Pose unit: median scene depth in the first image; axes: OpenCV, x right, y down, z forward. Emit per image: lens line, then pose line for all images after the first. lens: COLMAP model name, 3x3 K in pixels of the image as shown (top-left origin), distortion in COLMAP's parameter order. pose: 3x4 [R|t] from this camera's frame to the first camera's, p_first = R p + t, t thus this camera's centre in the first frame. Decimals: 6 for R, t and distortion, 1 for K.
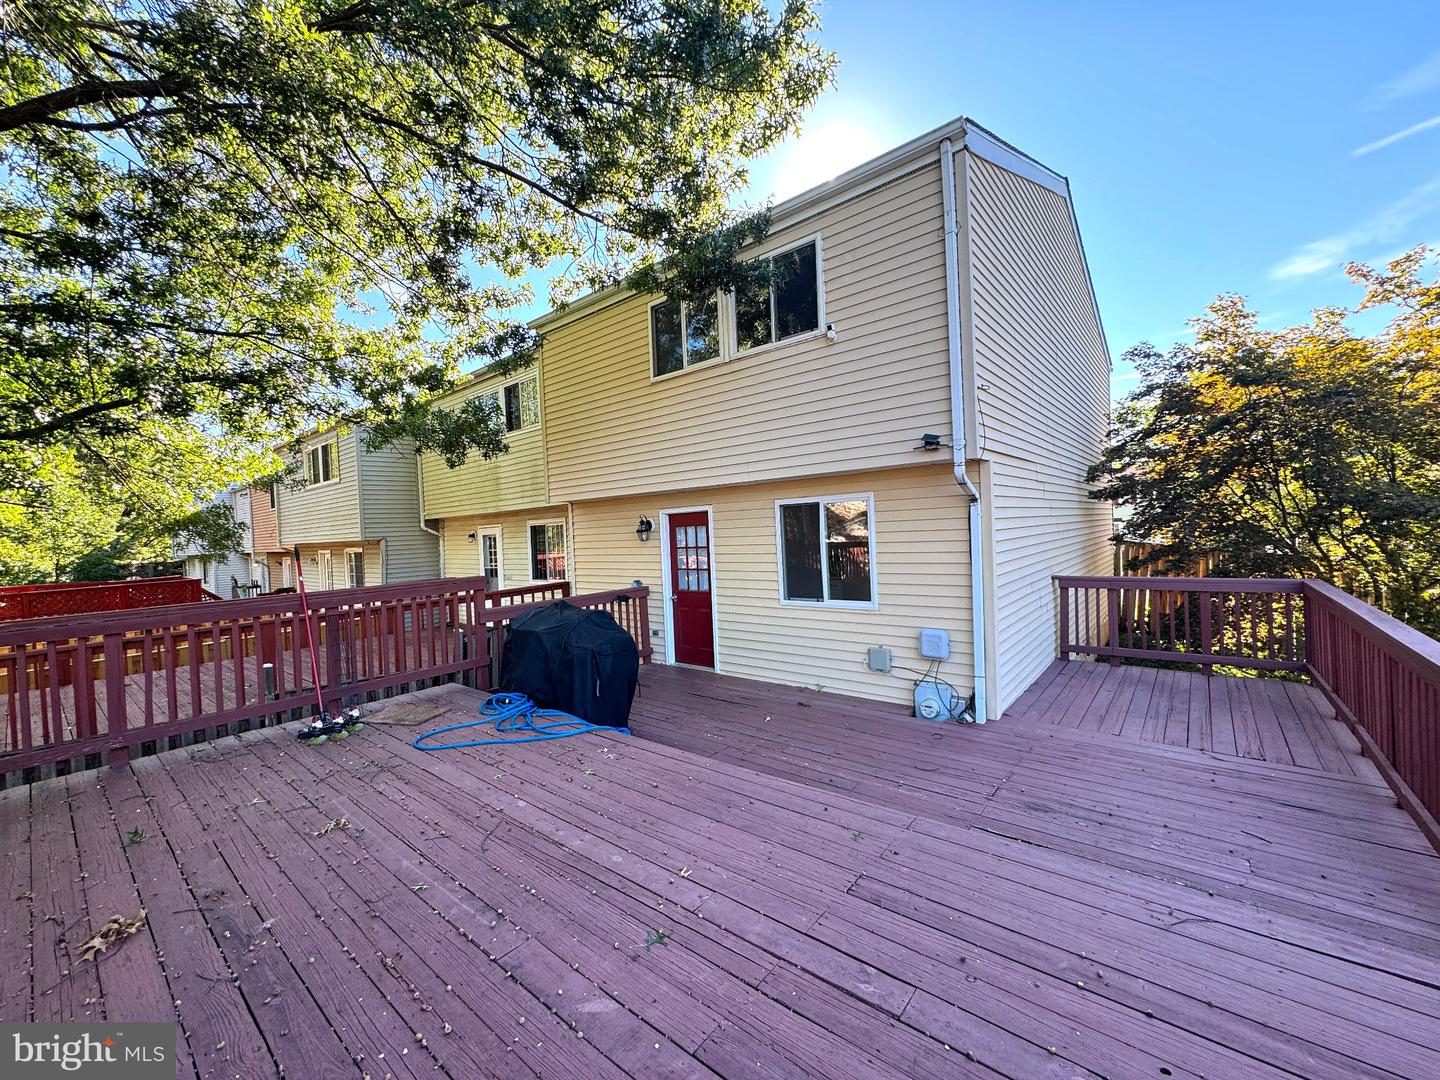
lens RADIAL K [[577.5, 0, 720.4], [0, 577.5, 533.1], [0, 0, 1]] dist [-0.002618, -0.000022]
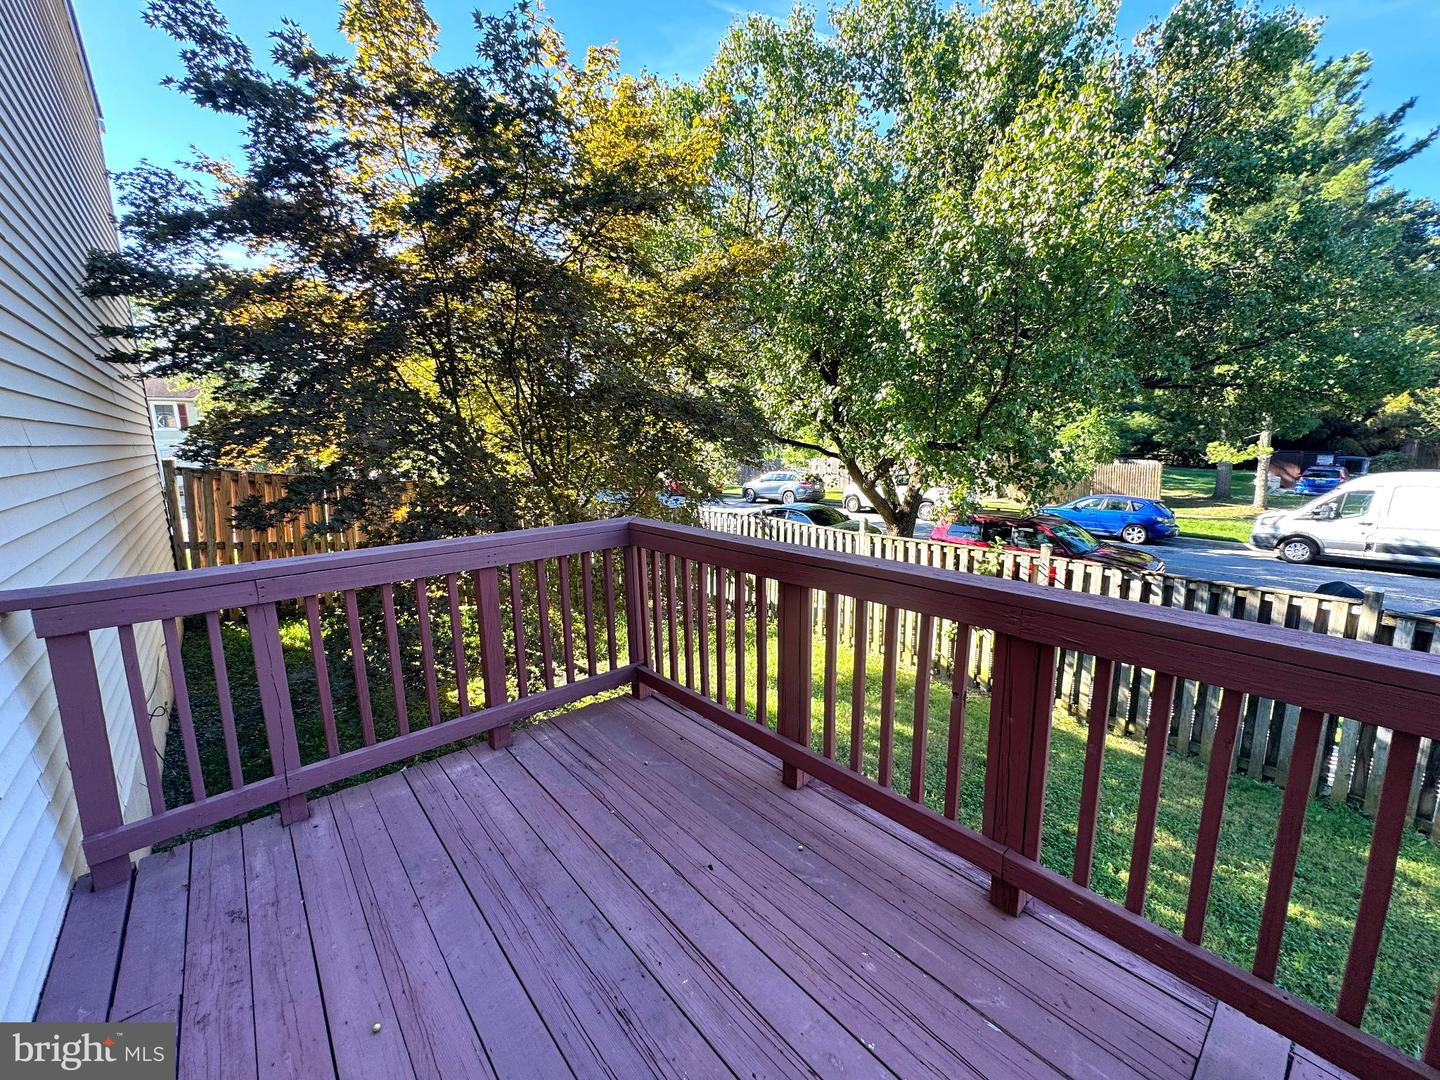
lens RADIAL K [[577.5, 0, 721.4], [0, 577.5, 536.1], [0, 0, 1]] dist [-0.002618, -0.000022]
pose [[0.170044, -0.124690, 0.977516, 0.359905], [0.018517, 0.992192, 0.123341, 0.023200], [-0.985262, -0.002873, 0.171025, 0.601099]]
